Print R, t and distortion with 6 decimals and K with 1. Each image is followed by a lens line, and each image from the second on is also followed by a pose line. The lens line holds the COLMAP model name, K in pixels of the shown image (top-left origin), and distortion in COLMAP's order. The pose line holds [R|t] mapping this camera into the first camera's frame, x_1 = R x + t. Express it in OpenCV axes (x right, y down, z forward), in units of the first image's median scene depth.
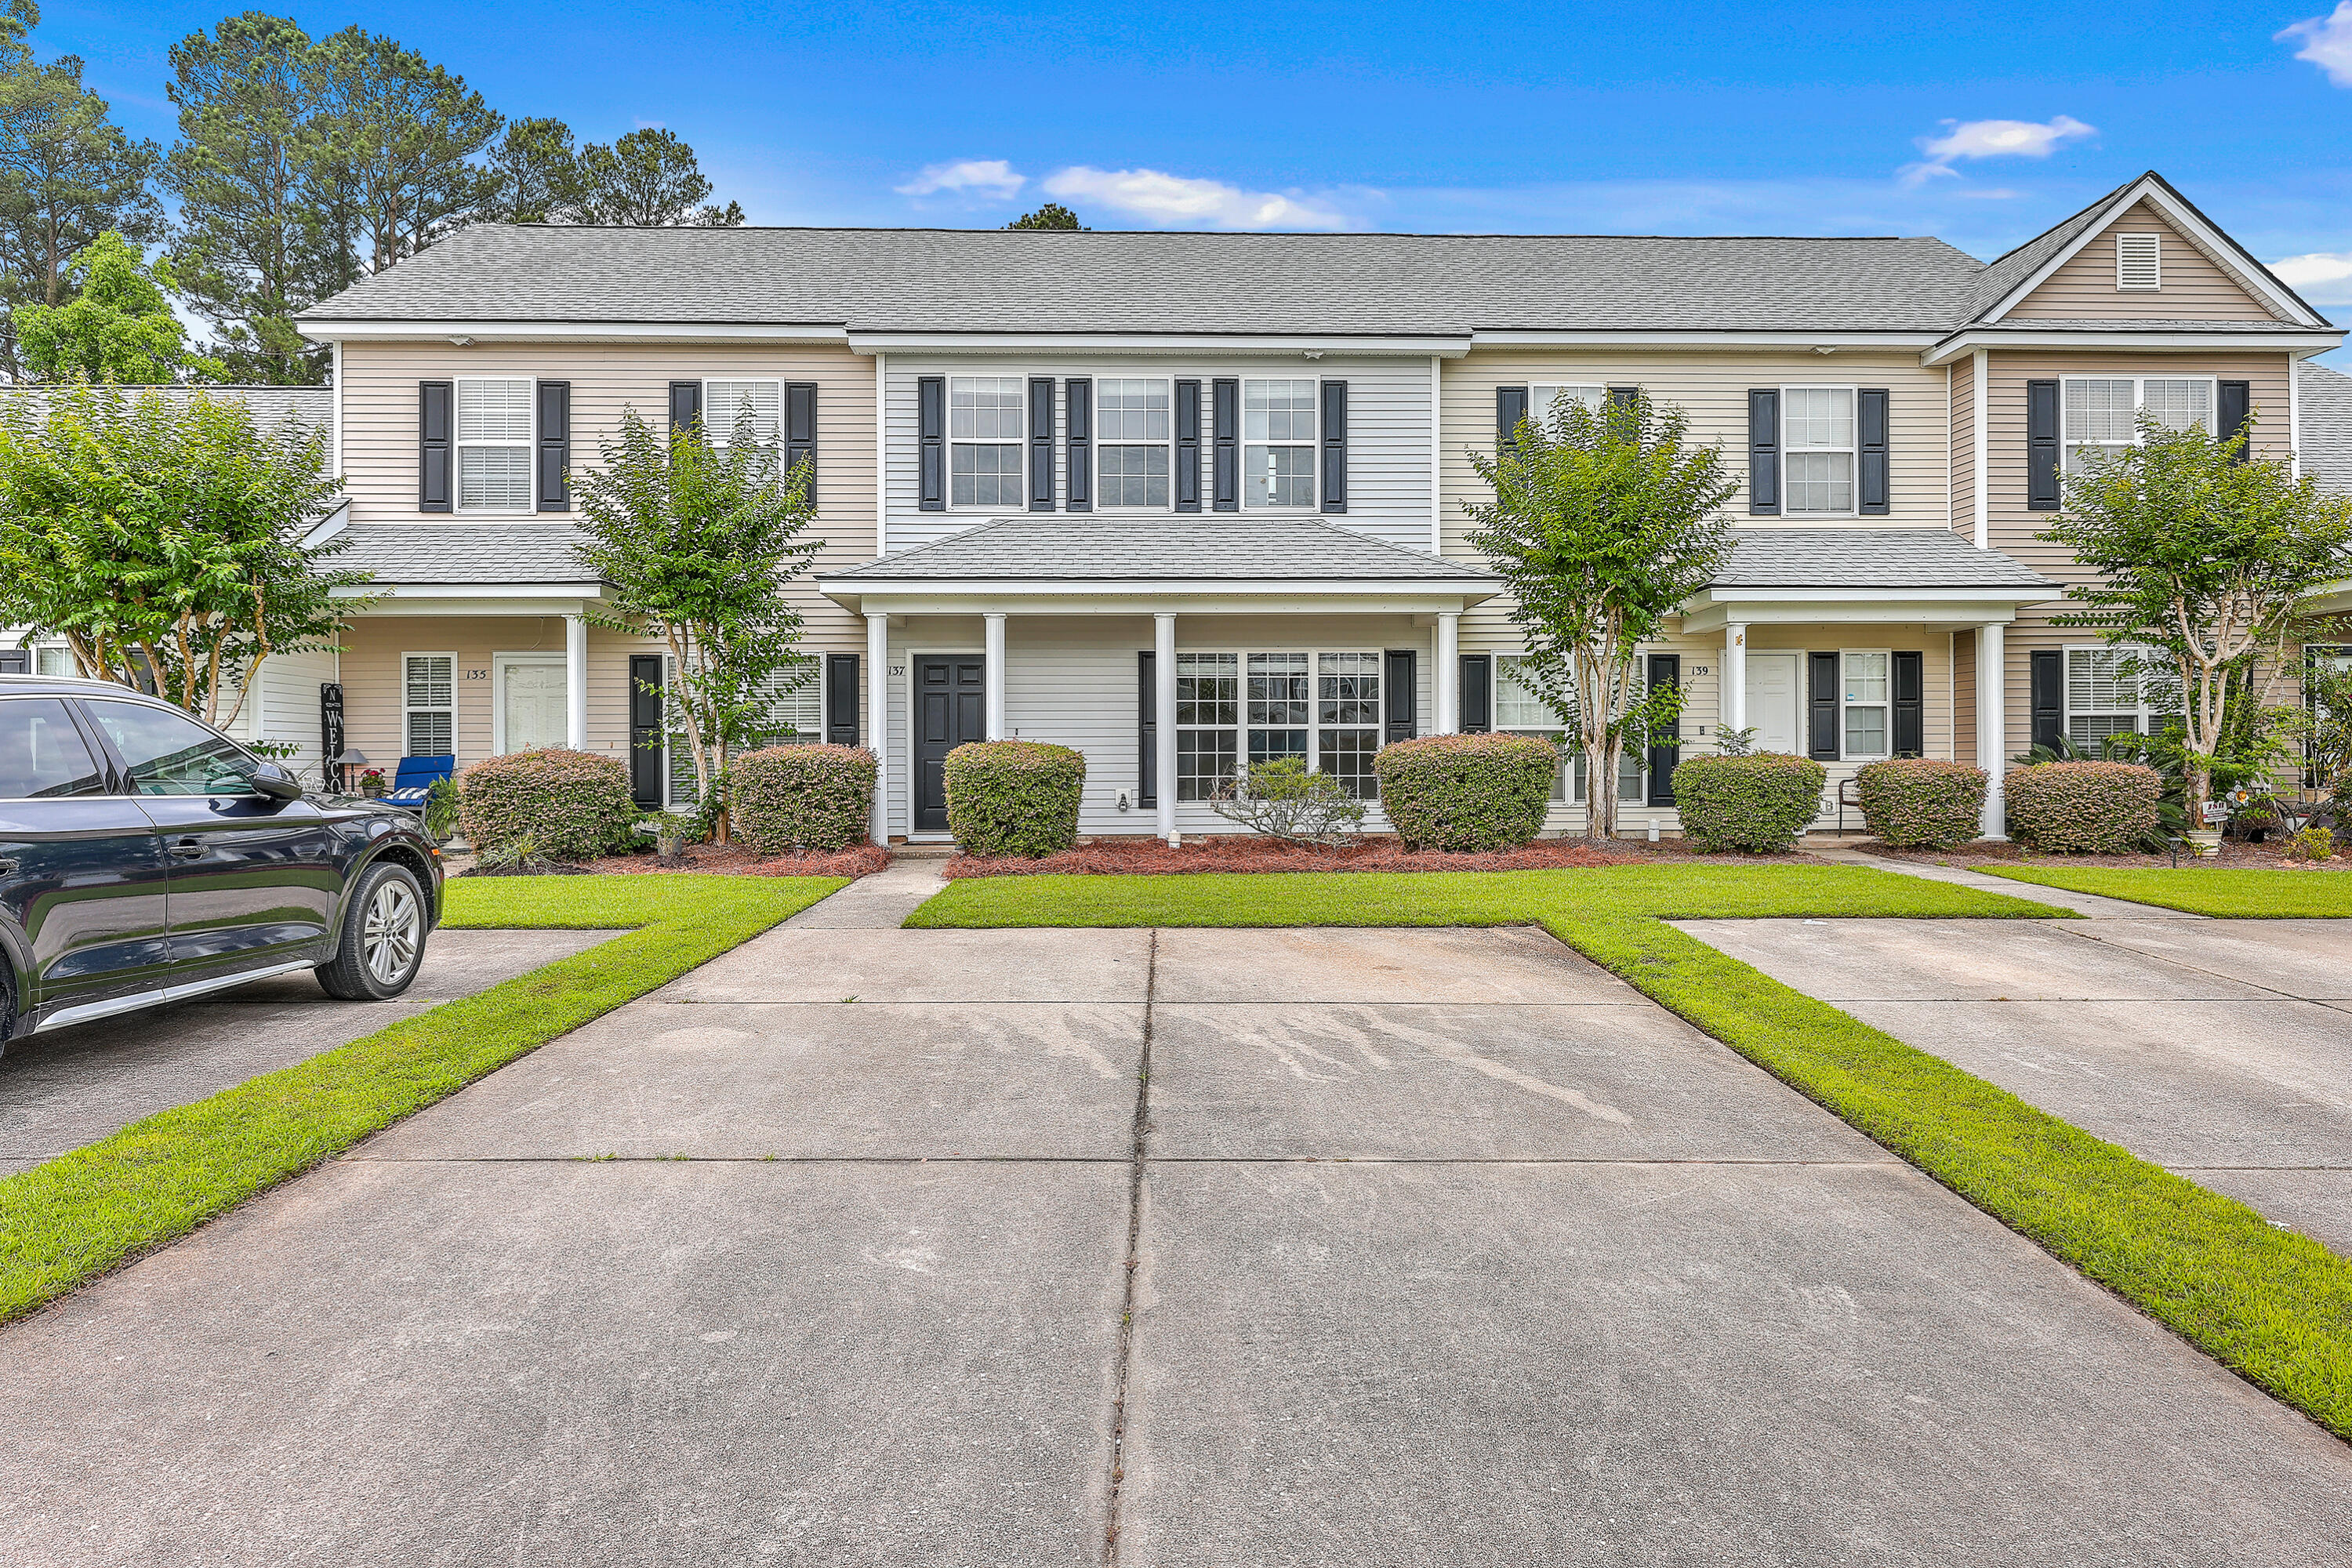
lens RADIAL K [[1537.4, 0, 1152.7], [0, 1537.4, 781.4], [0, 0, 1]] dist [0.003417, -0.000651]
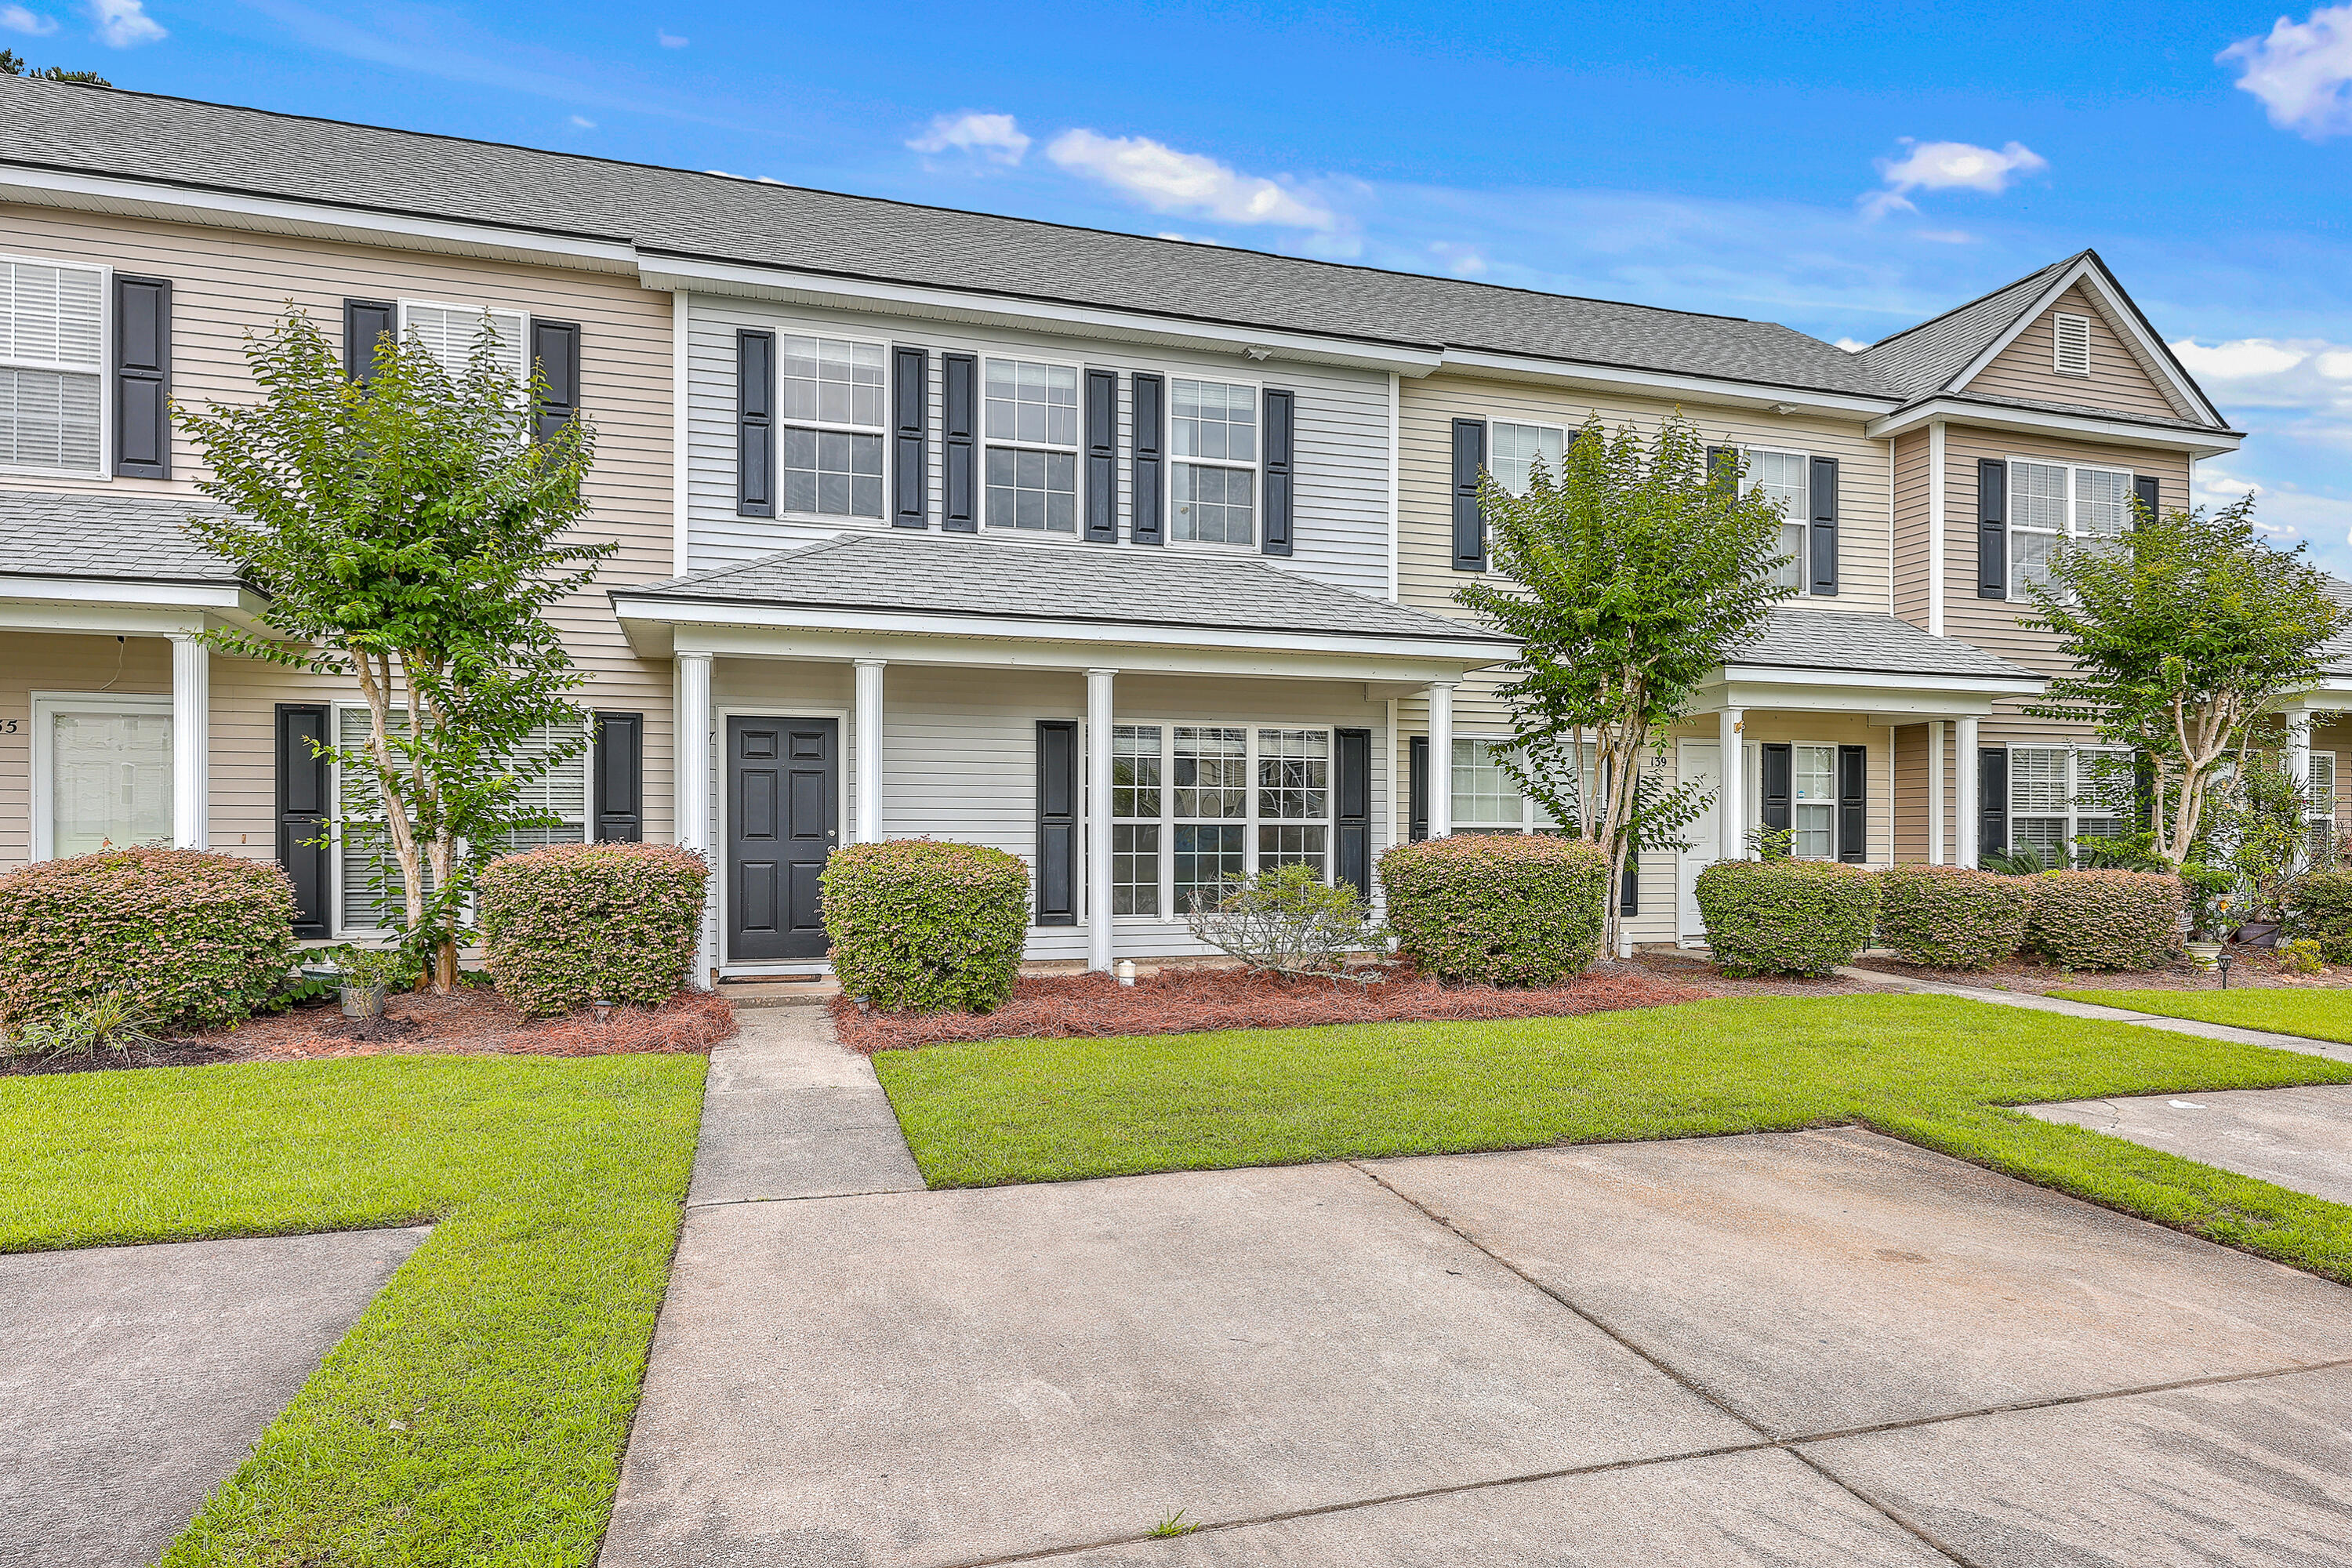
lens RADIAL K [[1421.3, 0, 1173.7], [0, 1421.3, 857.2], [0, 0, 1]] dist [0.002123, 0.001755]
pose [[0.959088, 0.002269, 0.283099, -0.144005], [-0.001759, 0.999996, -0.002057, -0.015525], [-0.283103, 0.001475, 0.959088, 0.305670]]
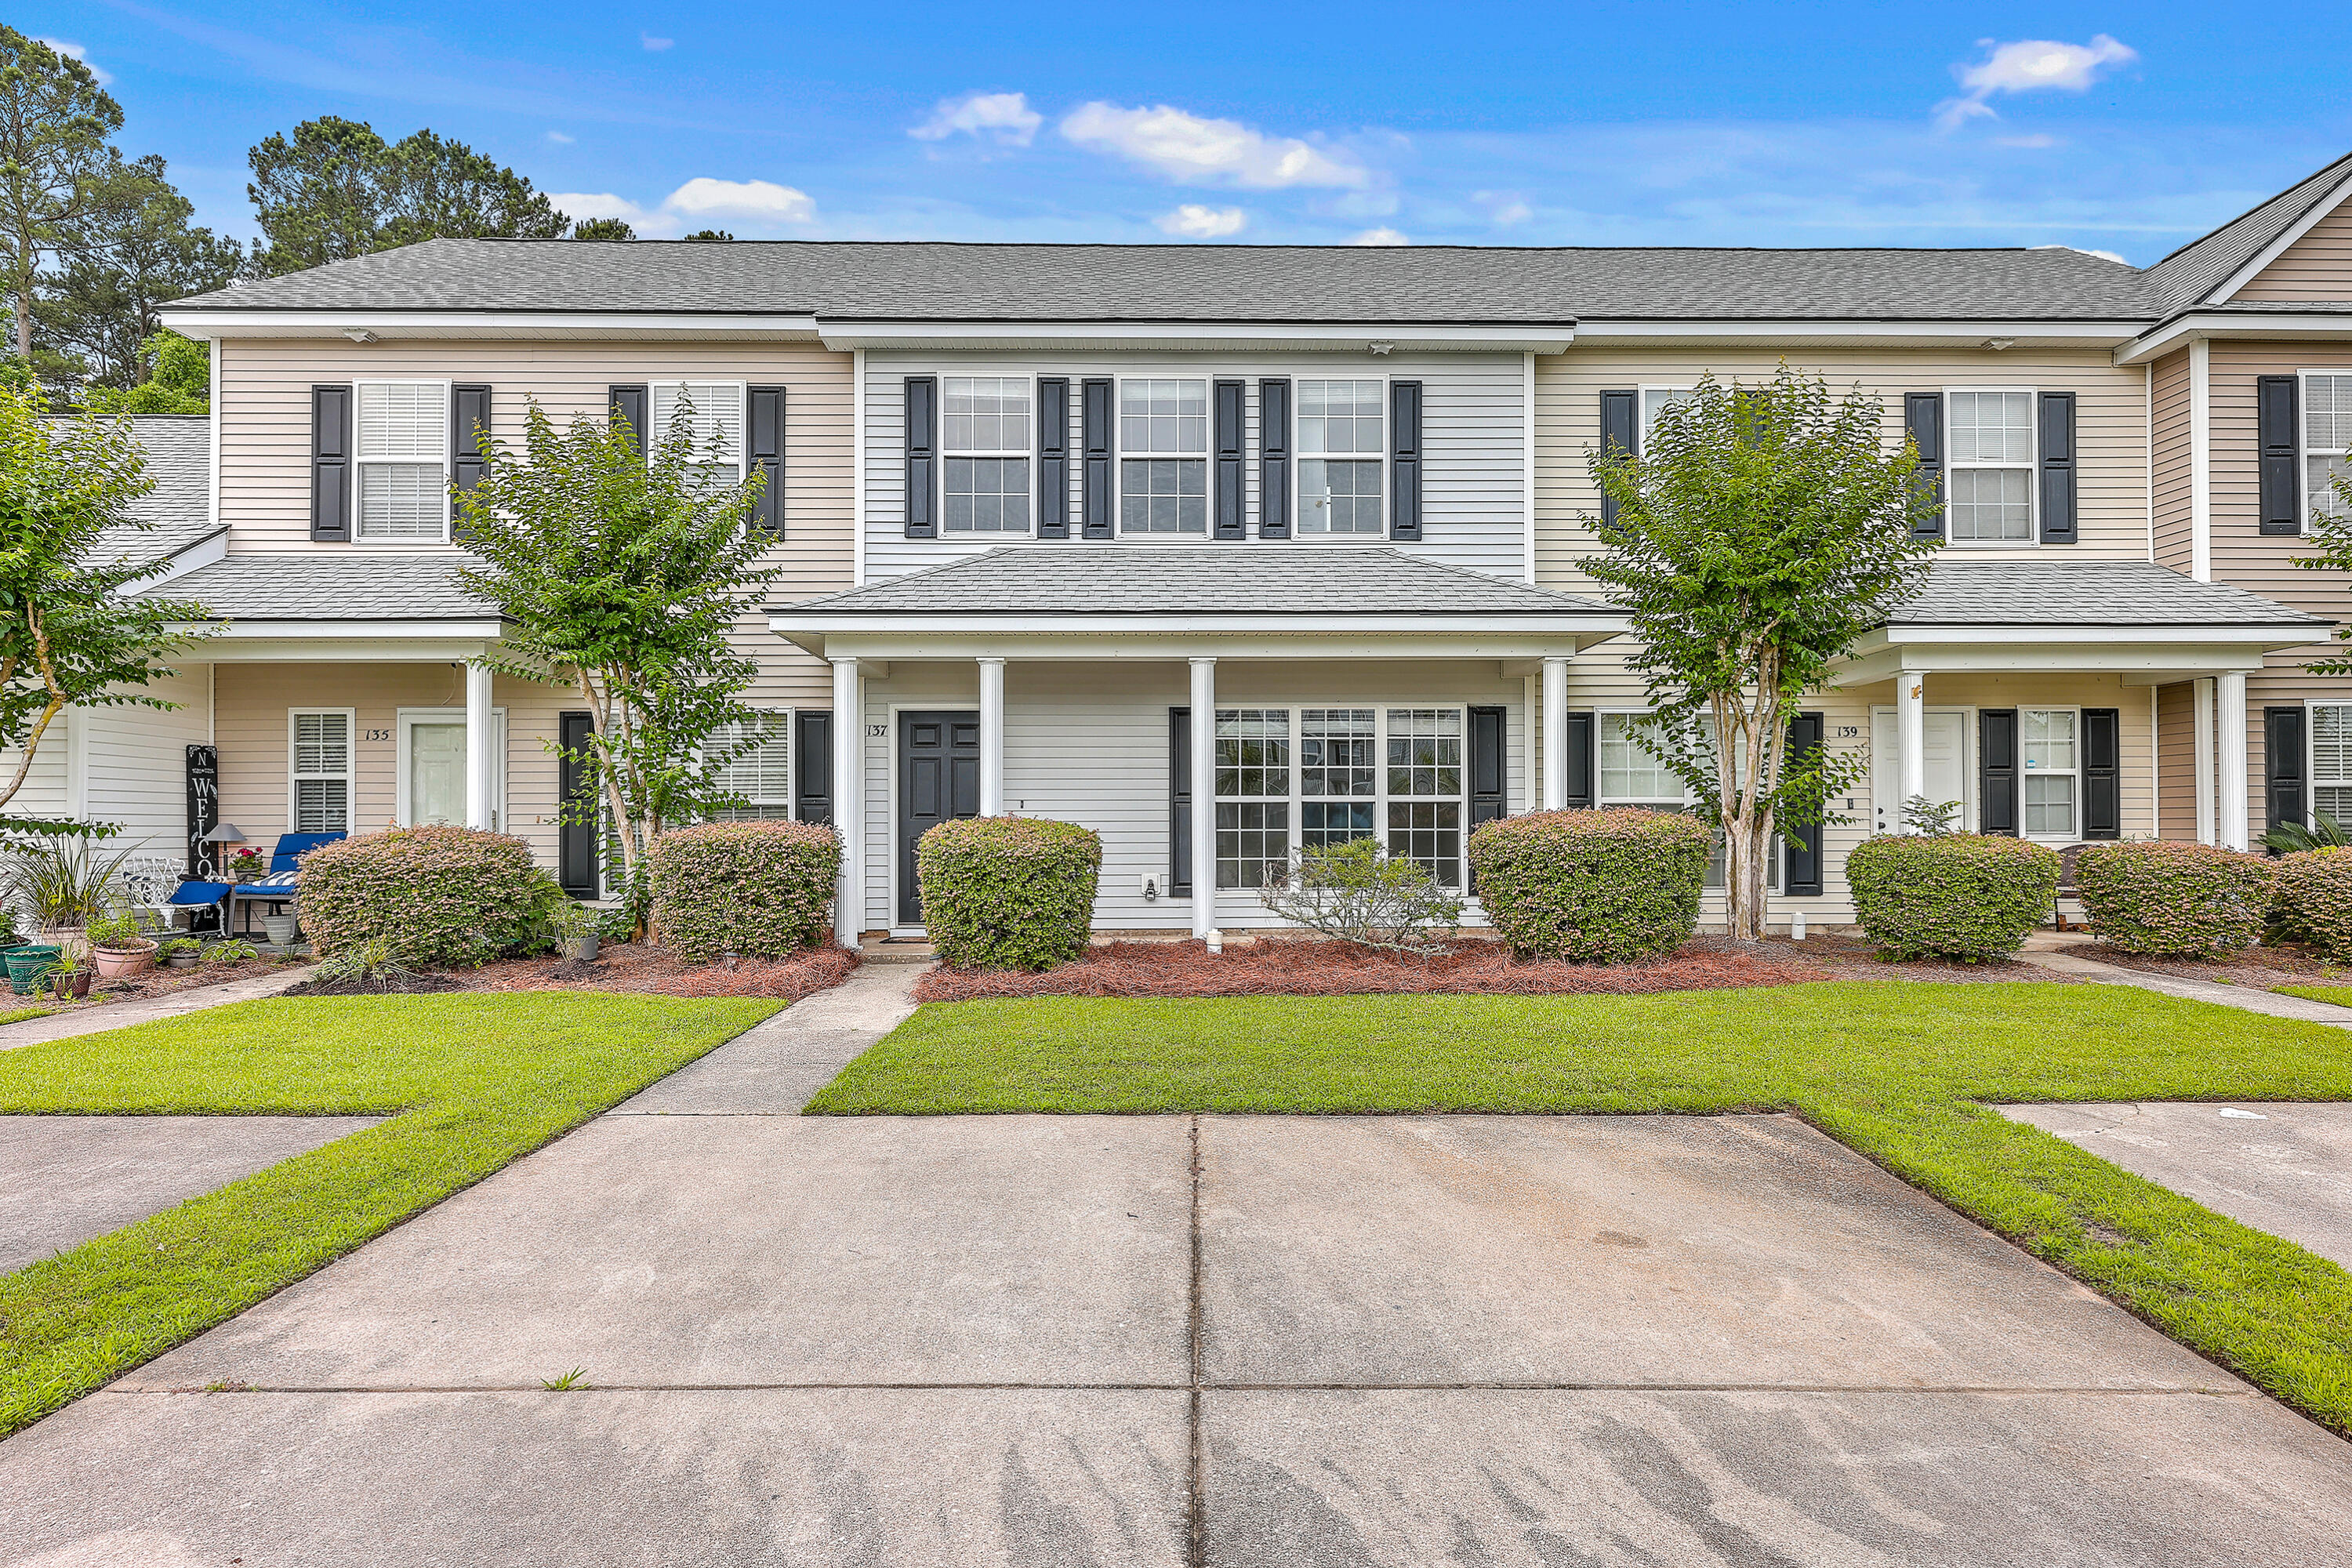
lens RADIAL K [[1349.4, 0, 1164.3], [0, 1349.4, 818.2], [0, 0, 1]] dist [0.003211, 0.000065]
pose [[0.999933, 0.001607, -0.011437, -0.003567], [-0.001811, 0.999839, -0.017866, -0.012079], [0.011407, 0.017885, 0.999775, 0.276577]]
